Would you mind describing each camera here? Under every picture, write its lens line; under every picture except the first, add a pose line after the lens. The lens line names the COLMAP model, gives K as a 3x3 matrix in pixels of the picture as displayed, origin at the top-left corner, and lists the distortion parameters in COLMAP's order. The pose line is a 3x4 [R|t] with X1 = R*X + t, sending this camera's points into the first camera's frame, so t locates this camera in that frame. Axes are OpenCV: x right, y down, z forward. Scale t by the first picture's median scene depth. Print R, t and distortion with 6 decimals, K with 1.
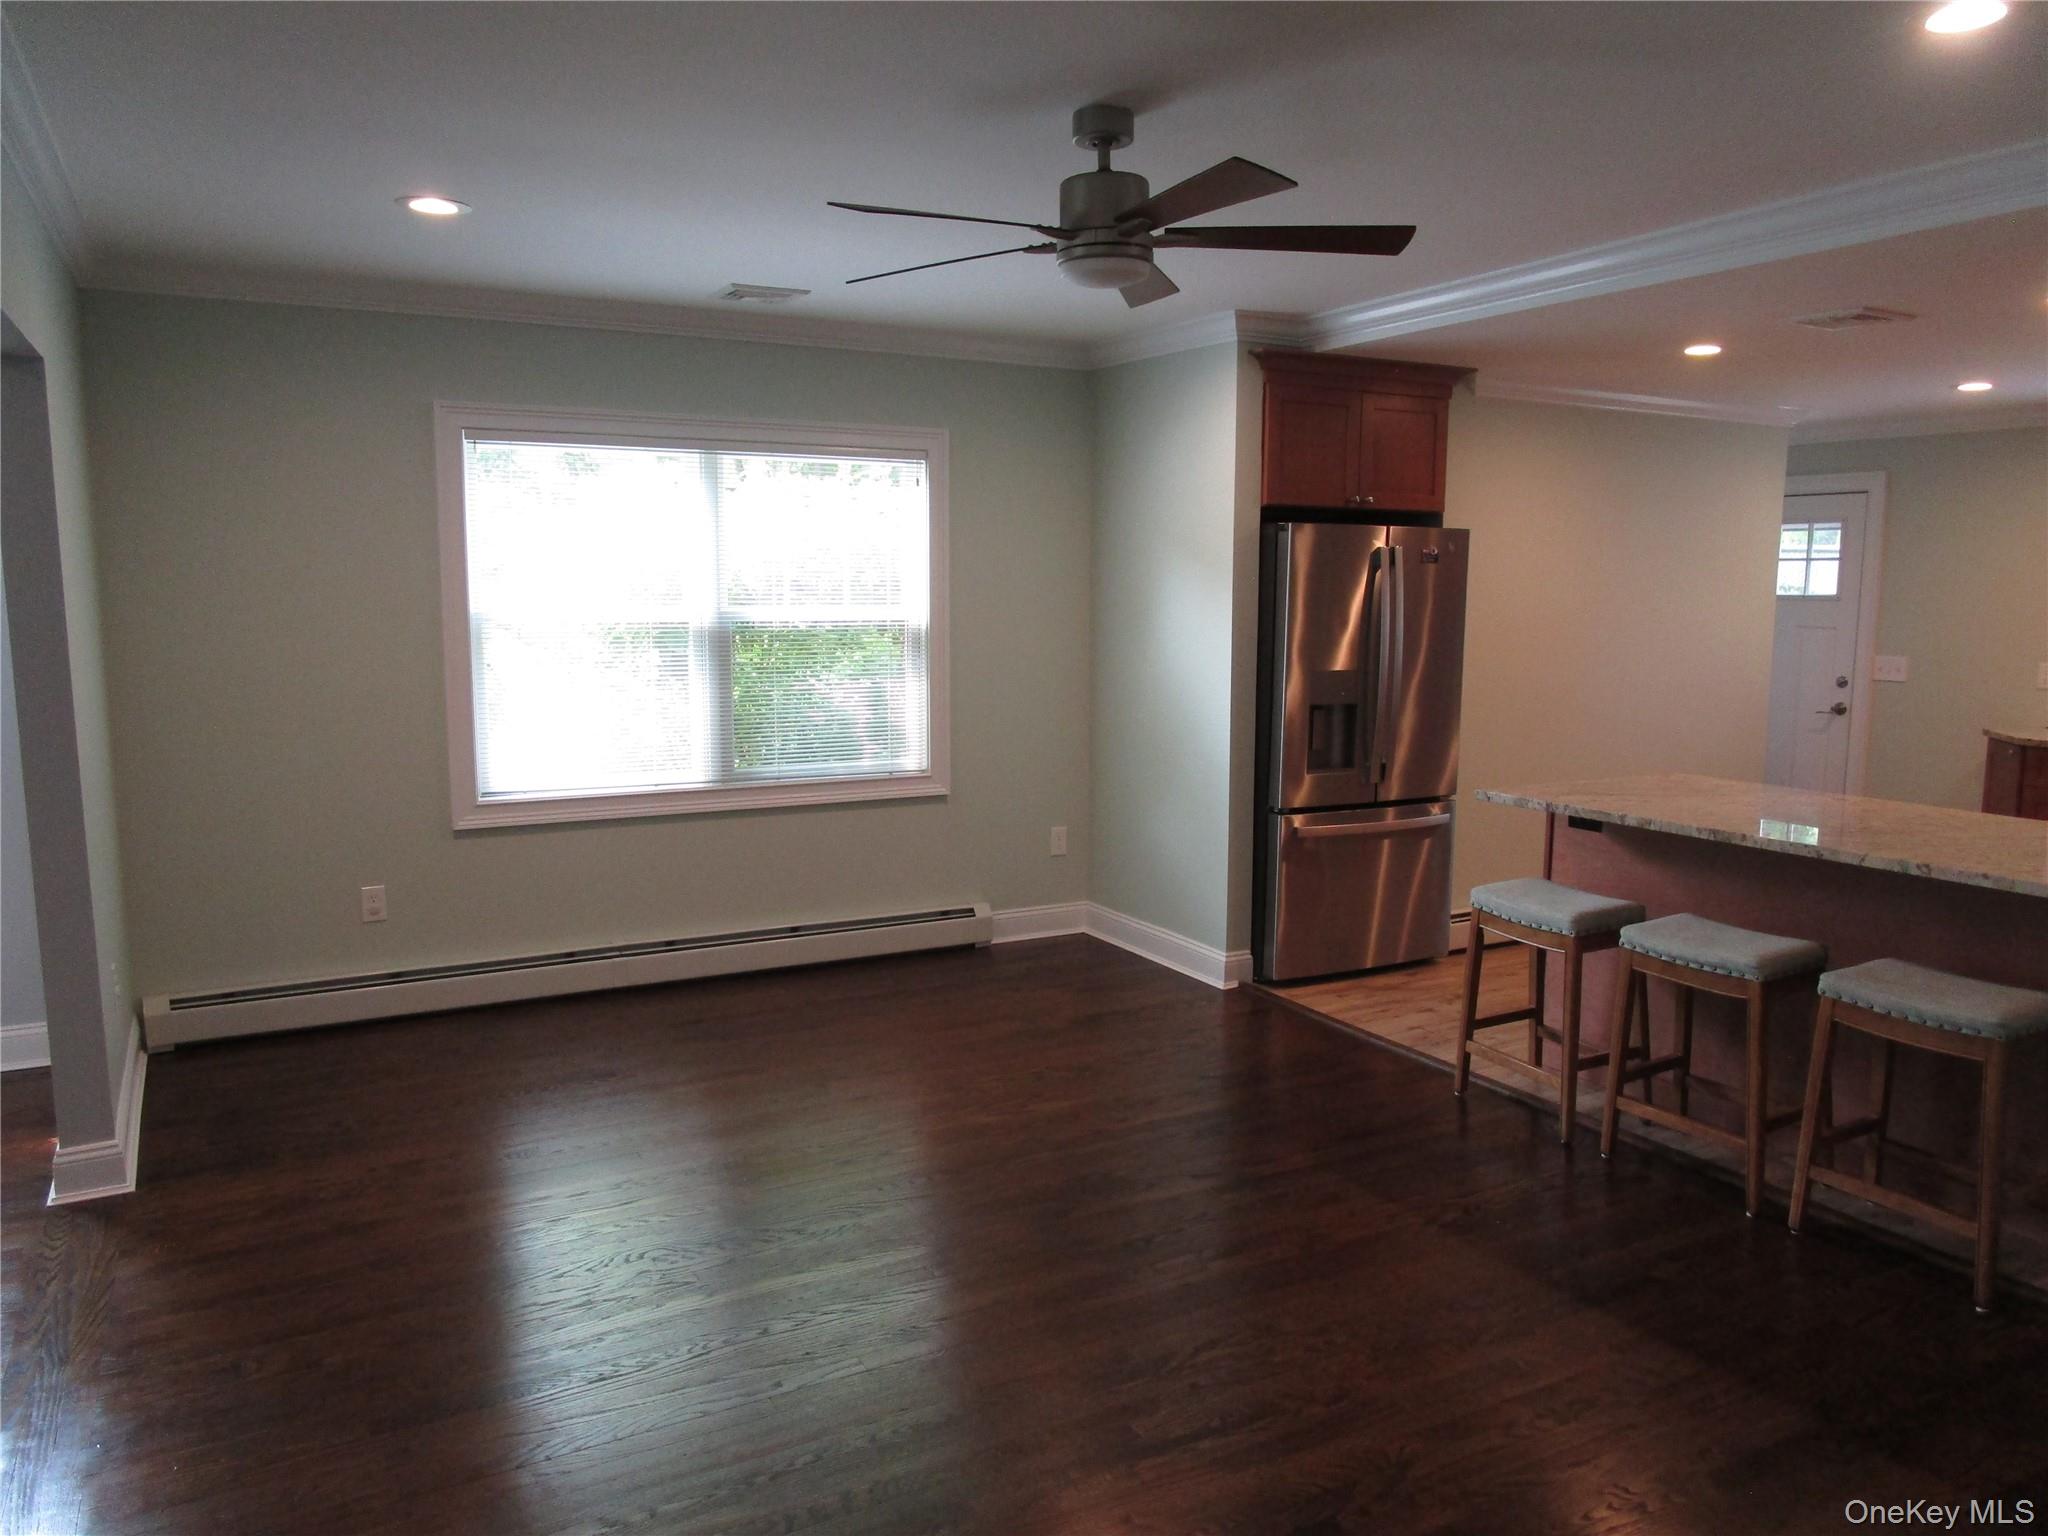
lens RADIAL K [[1470.0, 0, 1011.4], [0, 1470.0, 773.8], [0, 0, 1]] dist [-0.024489, 0.009249]
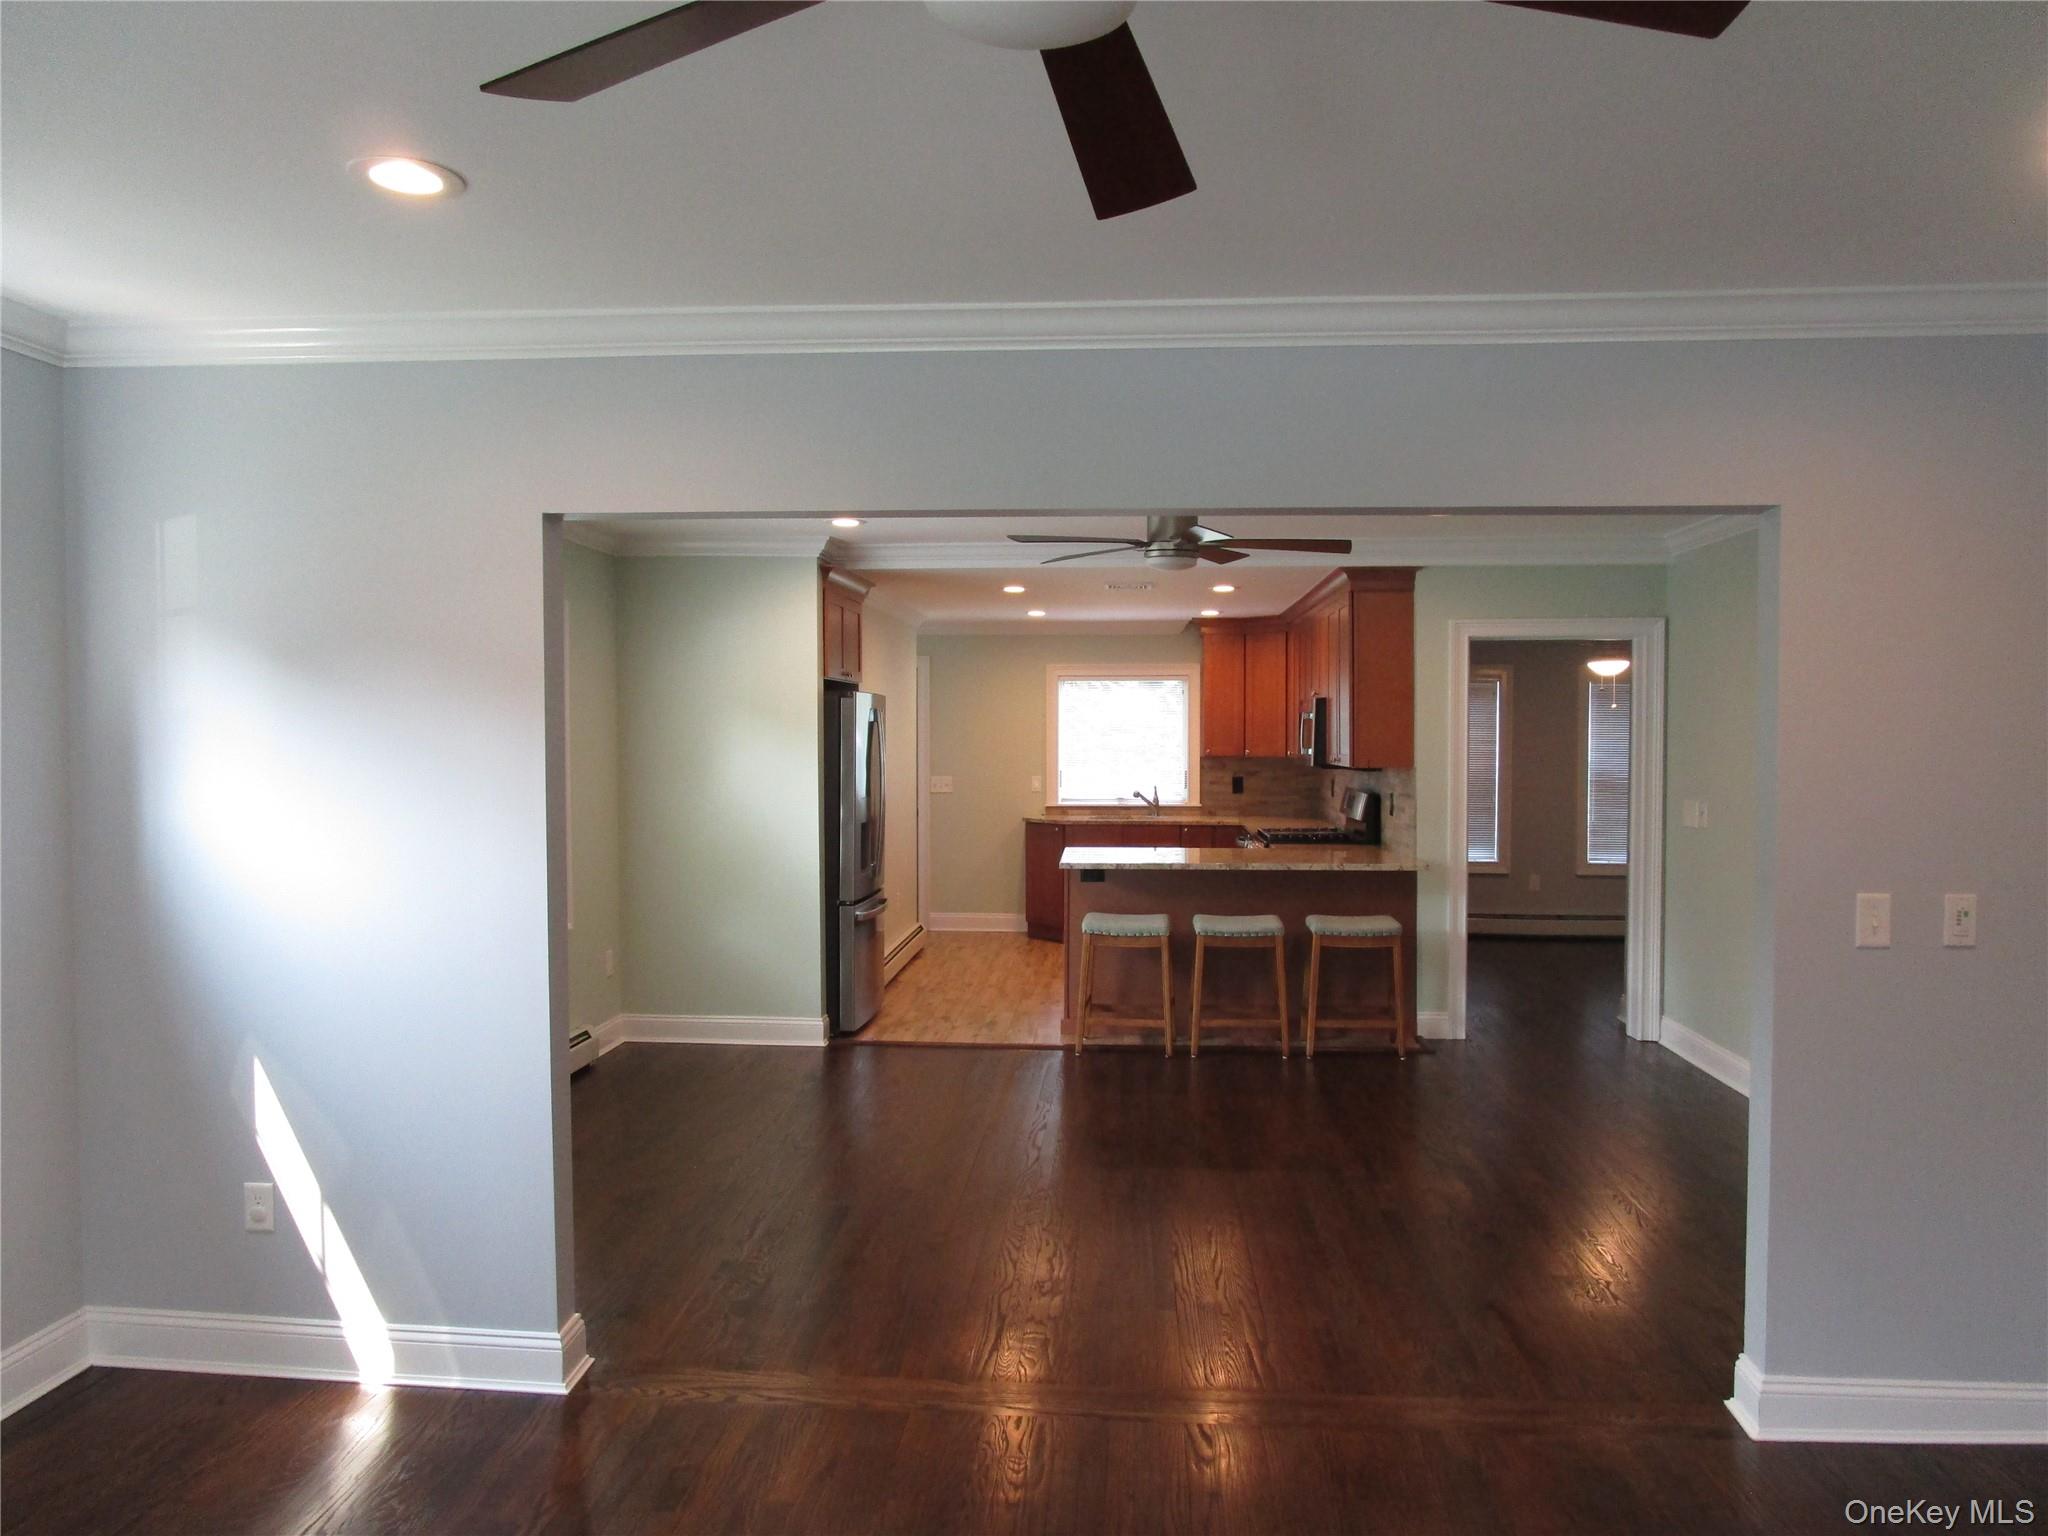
lens RADIAL K [[1470.0, 0, 1014.6], [0, 1470.0, 779.3], [0, 0, 1]] dist [-0.024489, 0.009249]
pose [[0.547605, -0.035849, 0.835969, -0.812414], [0.111643, 0.993279, -0.030537, -0.027999], [-0.829256, 0.110052, 0.547927, 0.118508]]
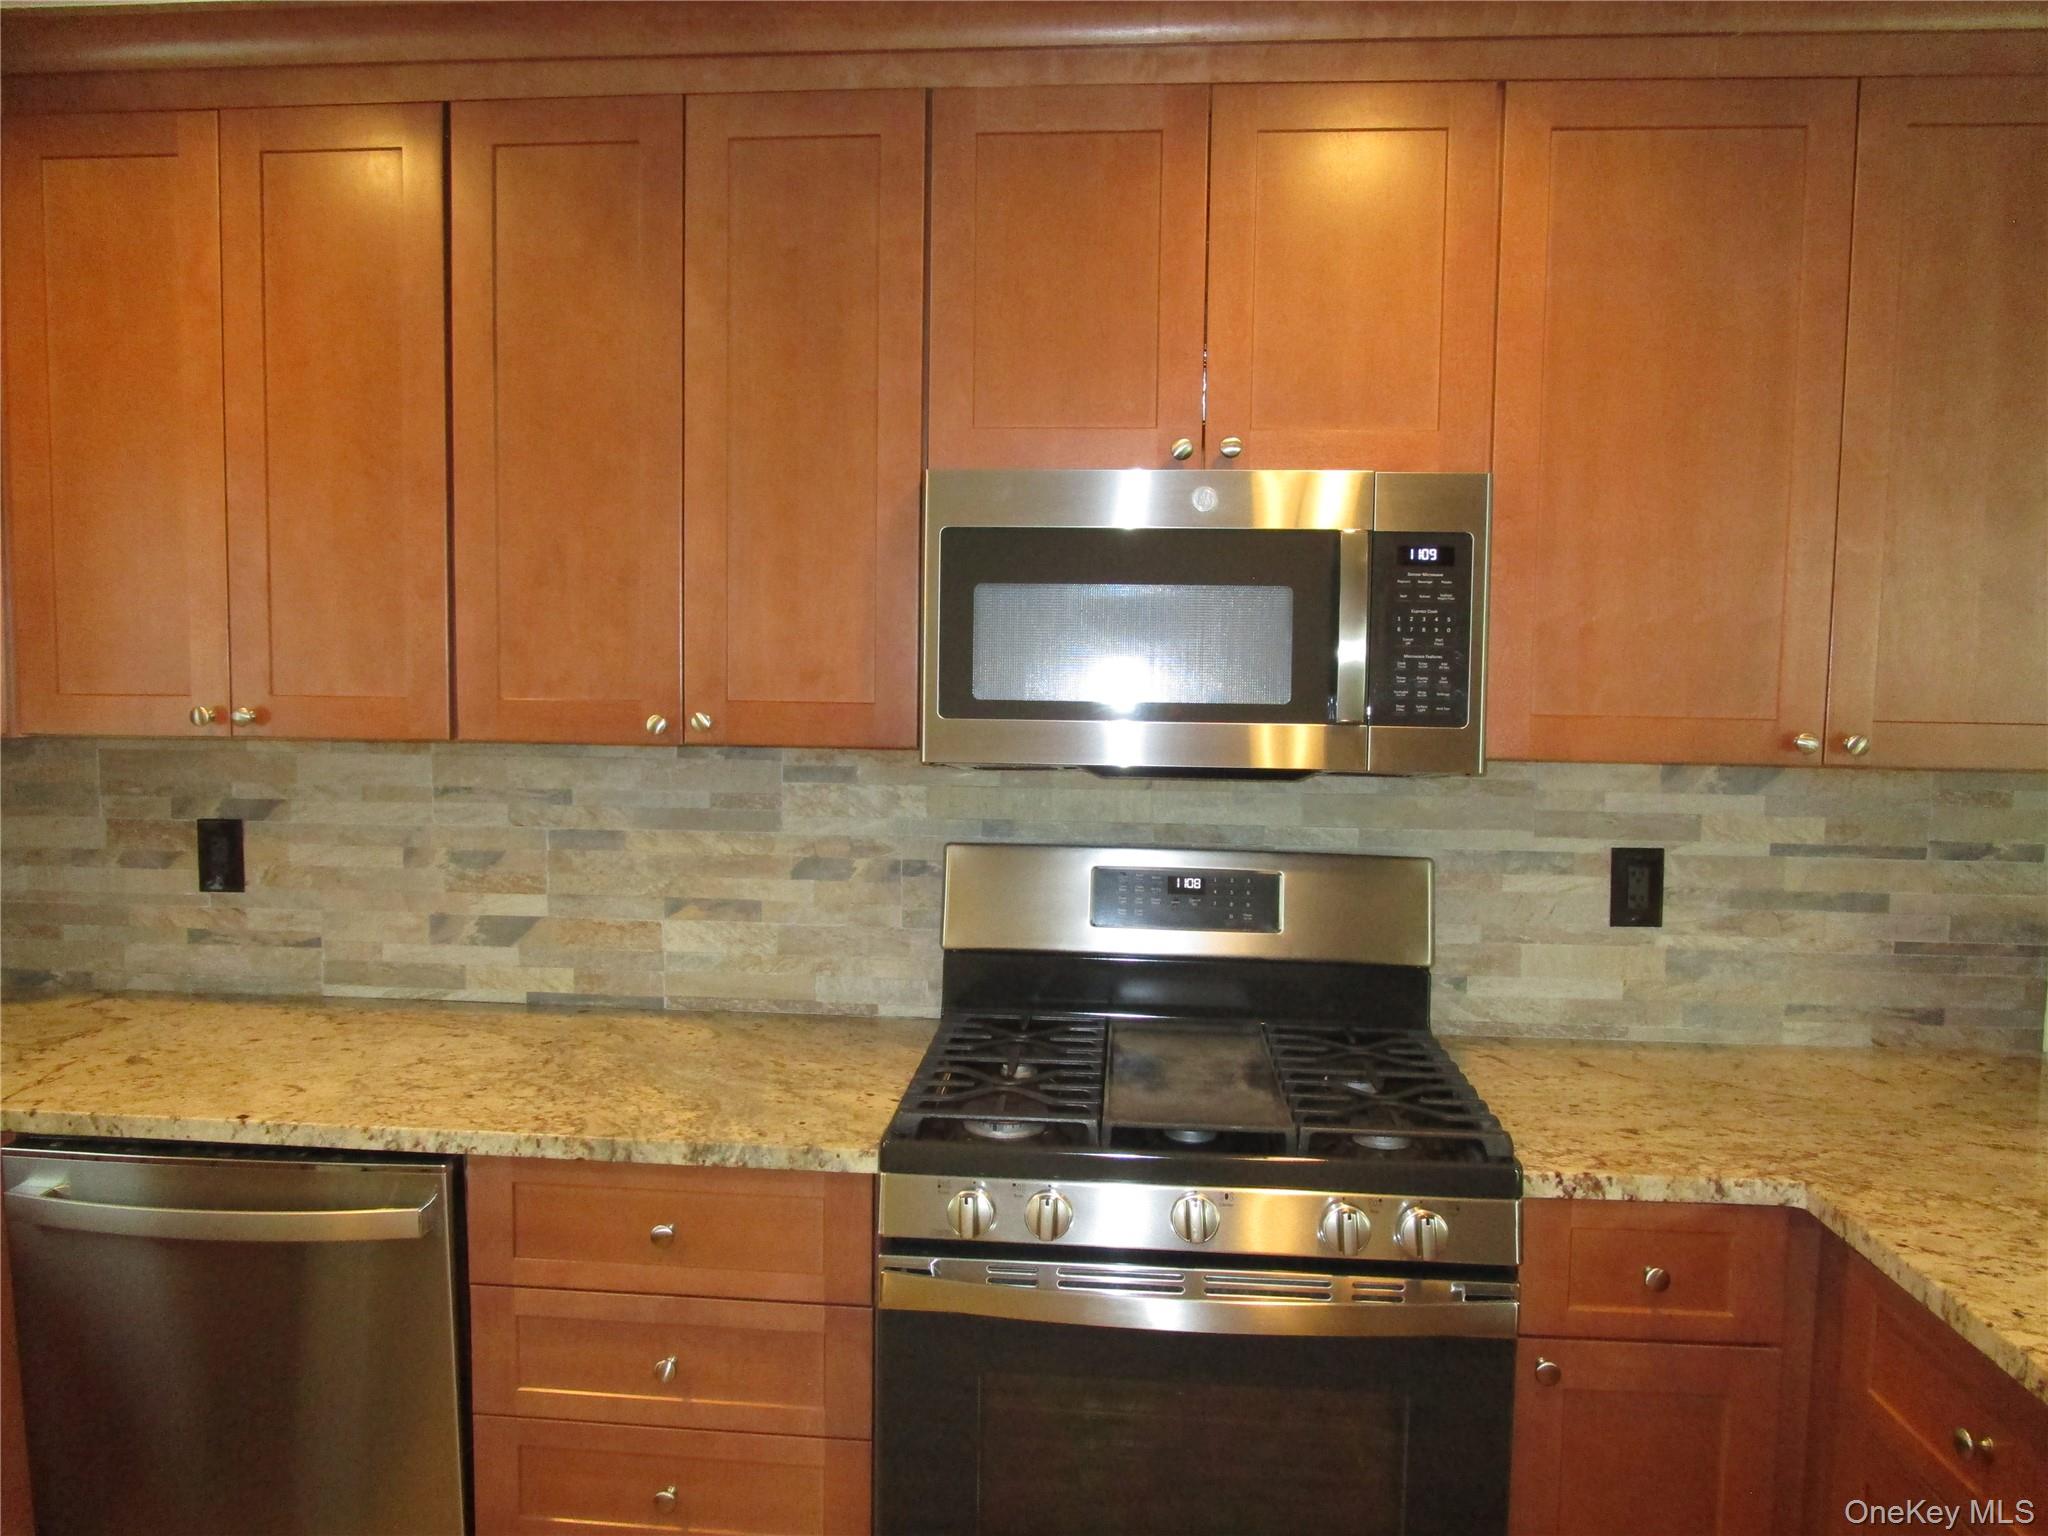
lens RADIAL K [[1470.0, 0, 1019.4], [0, 1470.0, 773.4], [0, 0, 1]] dist [-0.024489, 0.009249]
pose [[-0.834412, -0.062252, 0.547614, 0.462028], [0.052903, 0.979966, 0.192011, -0.121698], [-0.548596, 0.189187, -0.814402, 0.991572]]
